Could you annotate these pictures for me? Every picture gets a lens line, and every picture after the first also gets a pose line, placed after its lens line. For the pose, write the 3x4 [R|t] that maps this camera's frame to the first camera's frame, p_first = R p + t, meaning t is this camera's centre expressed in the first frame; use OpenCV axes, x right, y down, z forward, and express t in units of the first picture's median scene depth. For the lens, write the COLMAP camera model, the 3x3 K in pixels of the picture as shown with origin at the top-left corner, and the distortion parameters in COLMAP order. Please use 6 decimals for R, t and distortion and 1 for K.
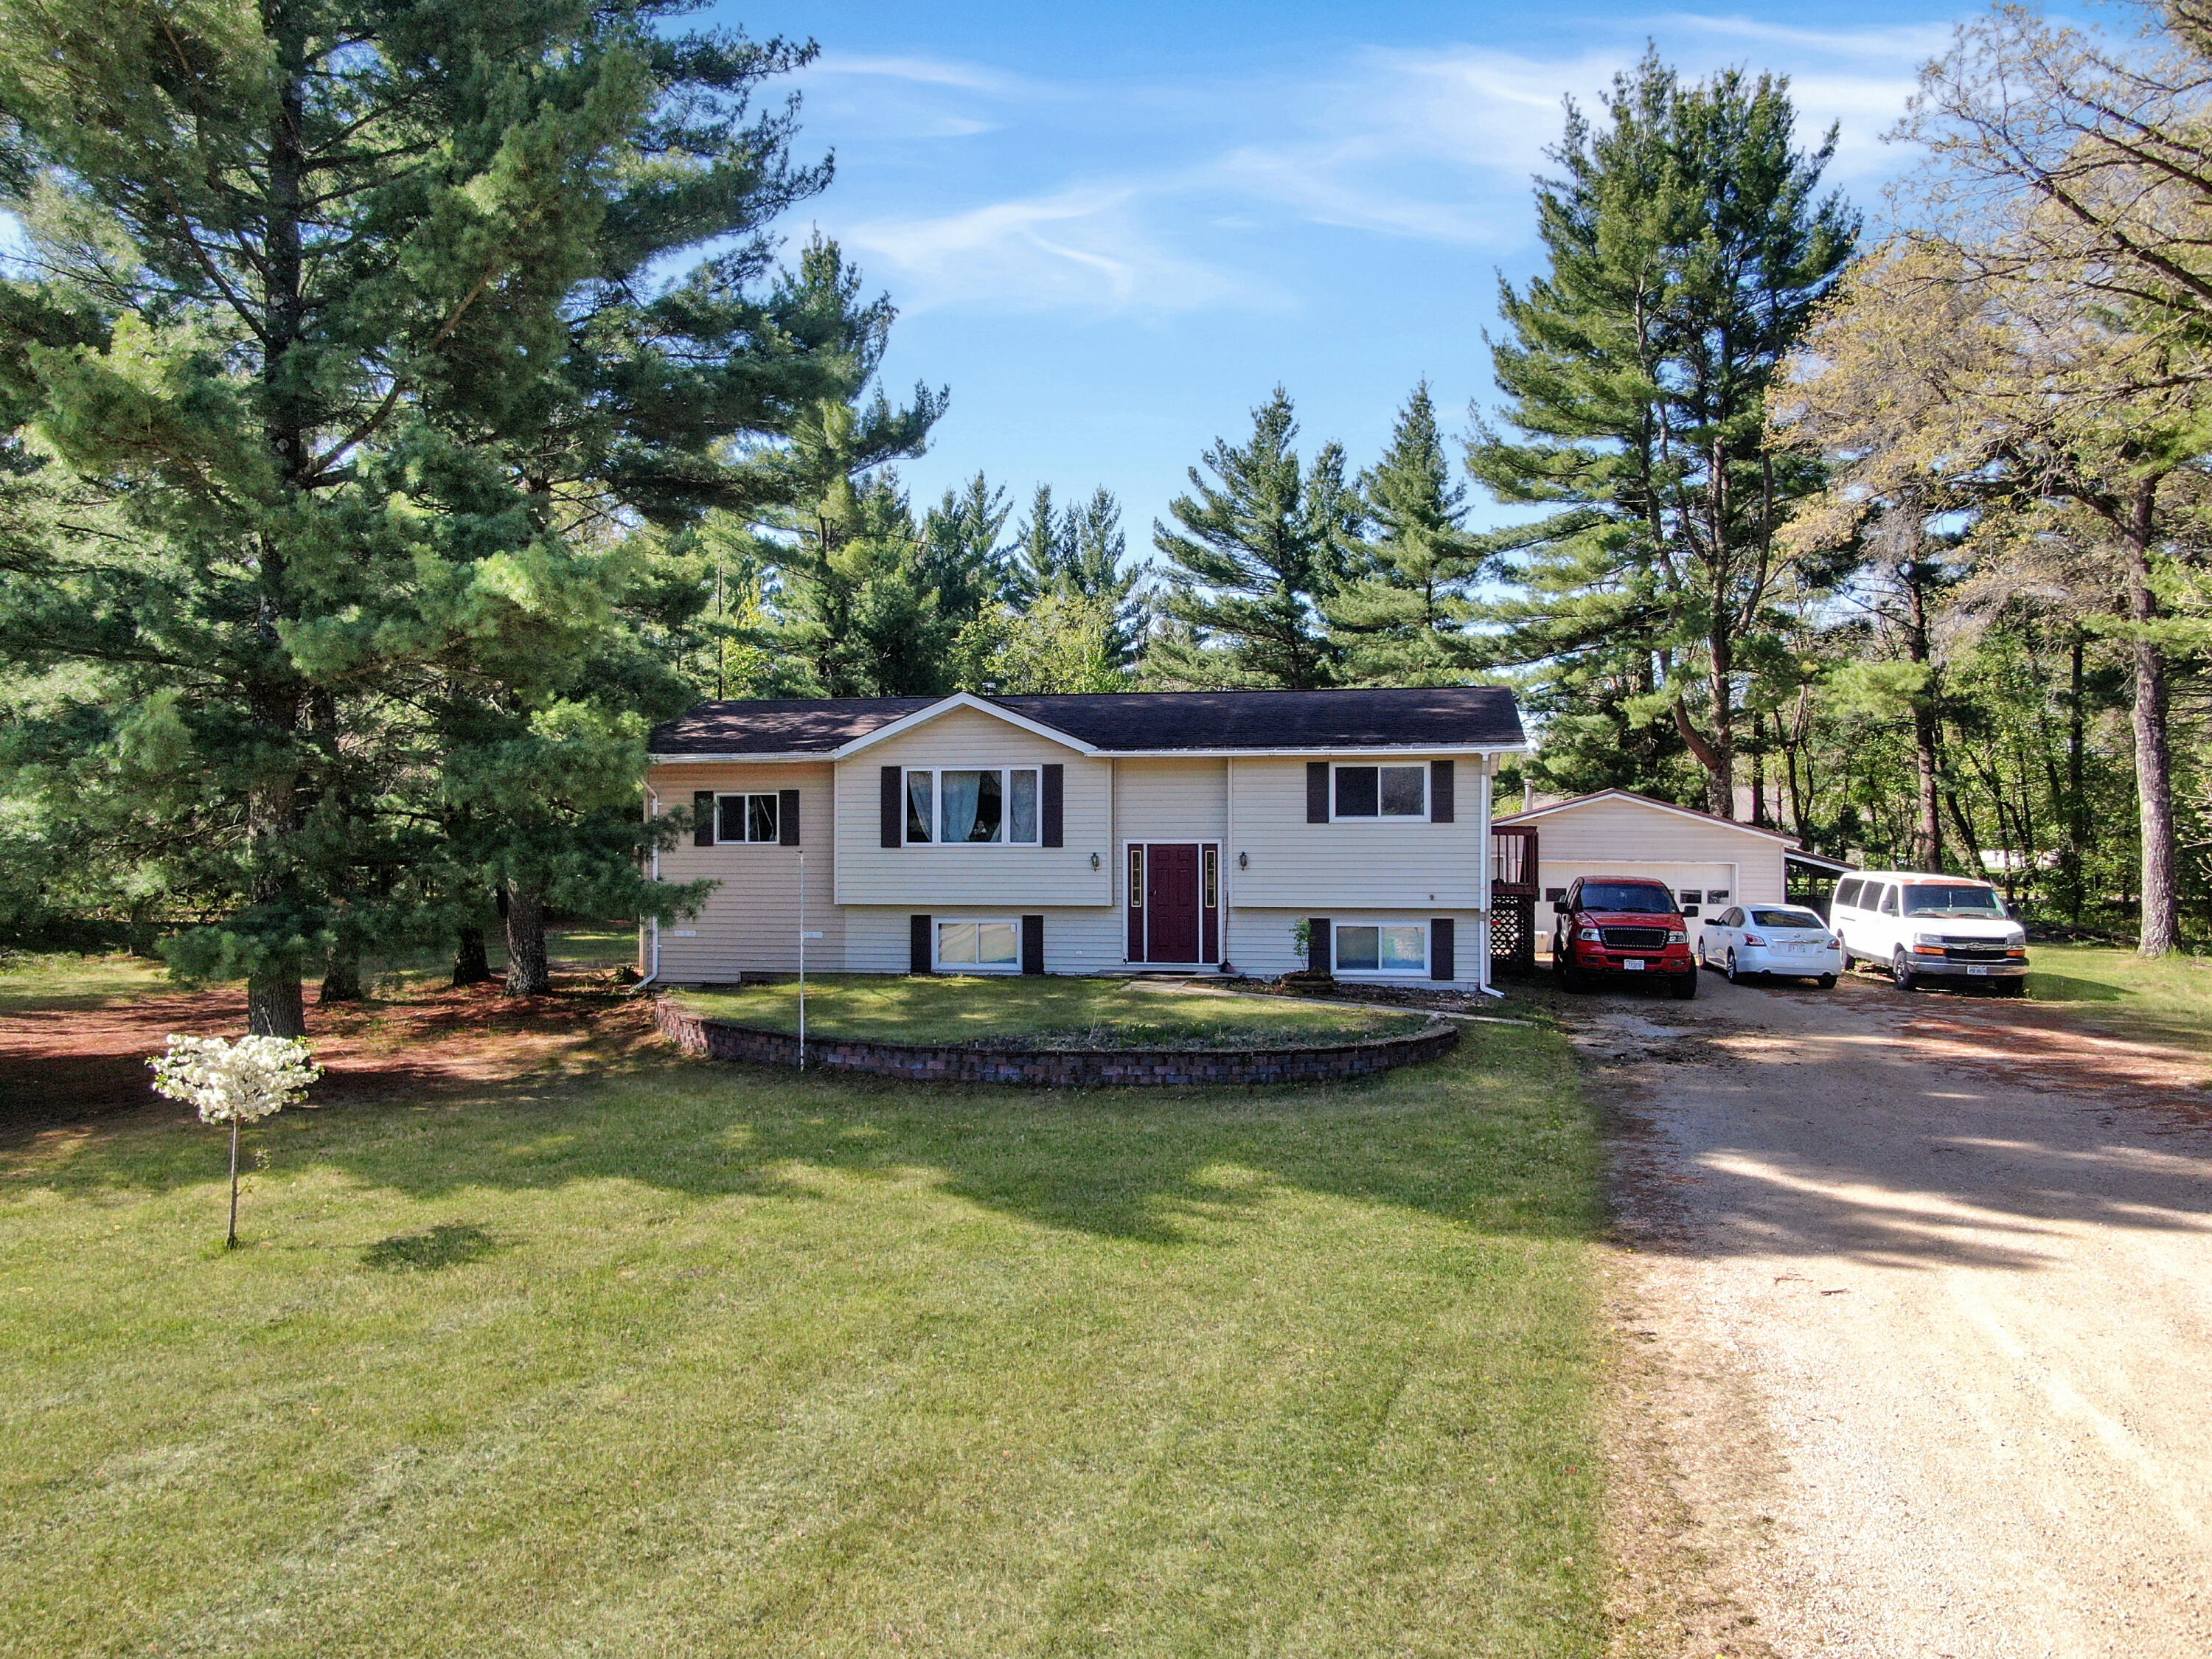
lens RADIAL K [[1578.1, 0, 1106.0], [0, 1578.1, 829.5], [0, 0, 1]] dist [-0.010549, 0.011029]
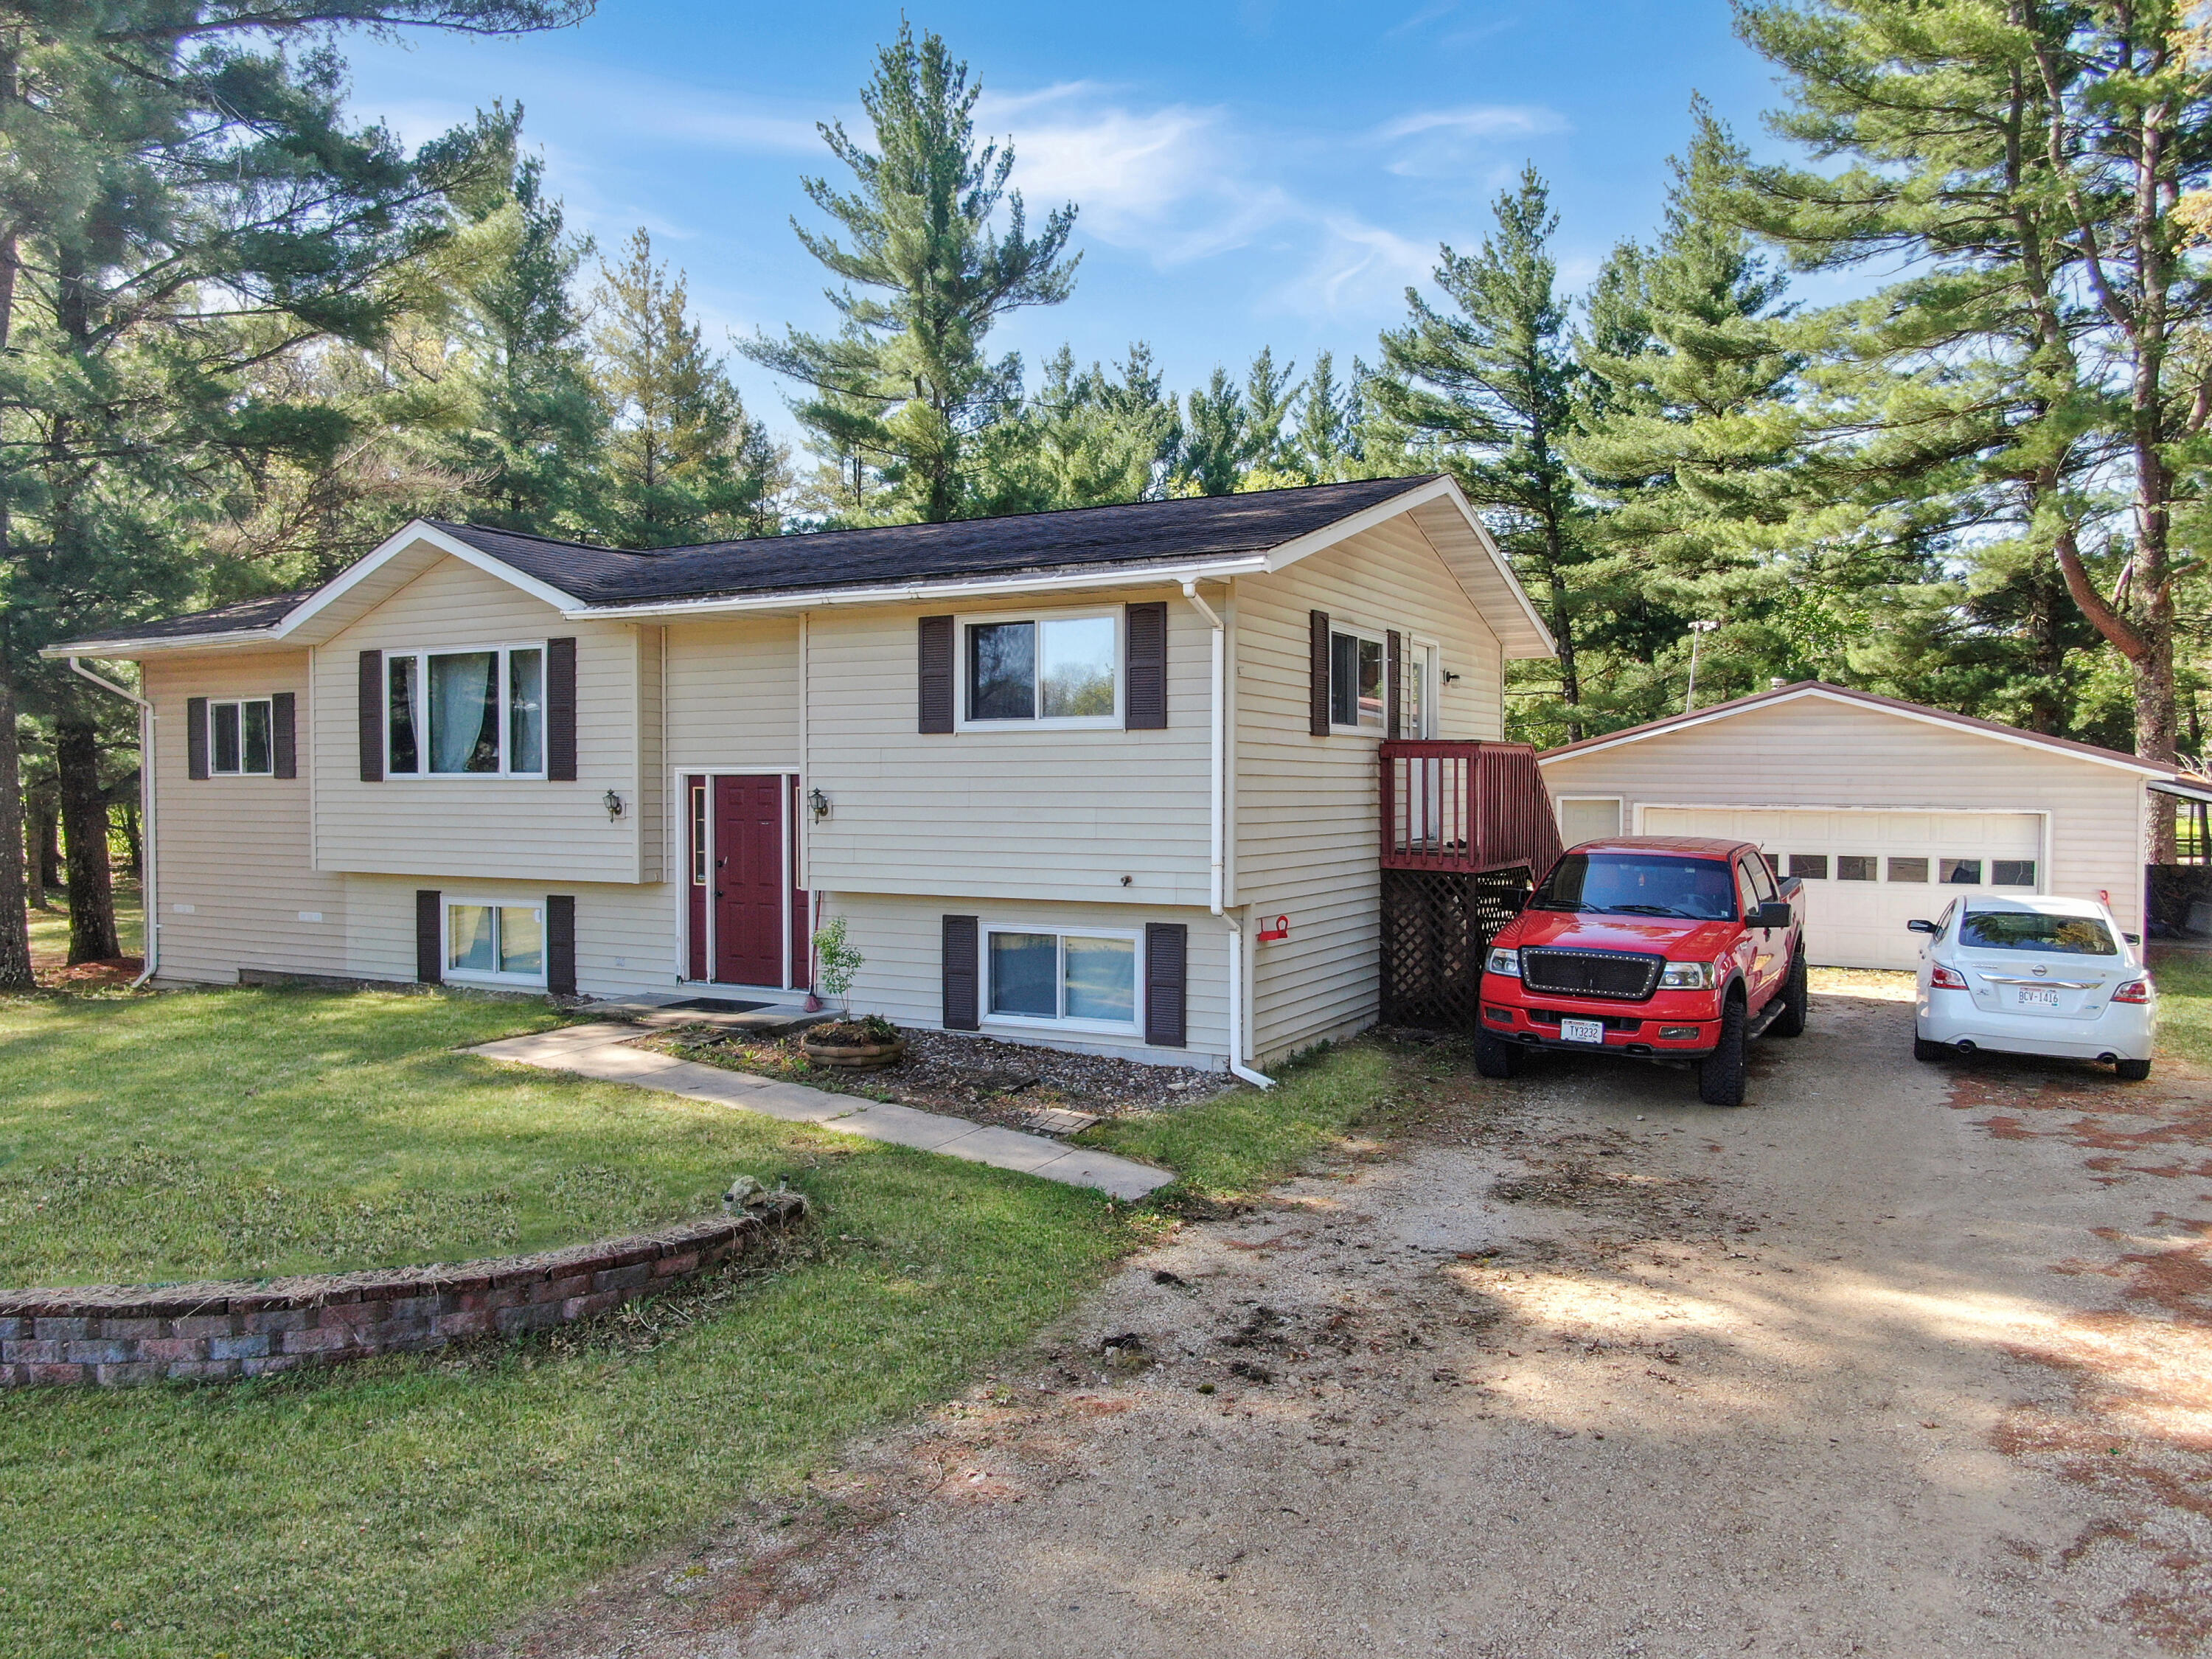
lens RADIAL K [[1578.1, 0, 1106.0], [0, 1578.1, 829.5], [0, 0, 1]] dist [-0.010549, 0.011029]
pose [[0.954082, 0.008673, -0.299420, 0.326460], [0.003043, 0.999249, 0.038641, 0.007115], [0.299530, -0.037778, 0.953339, 0.493286]]
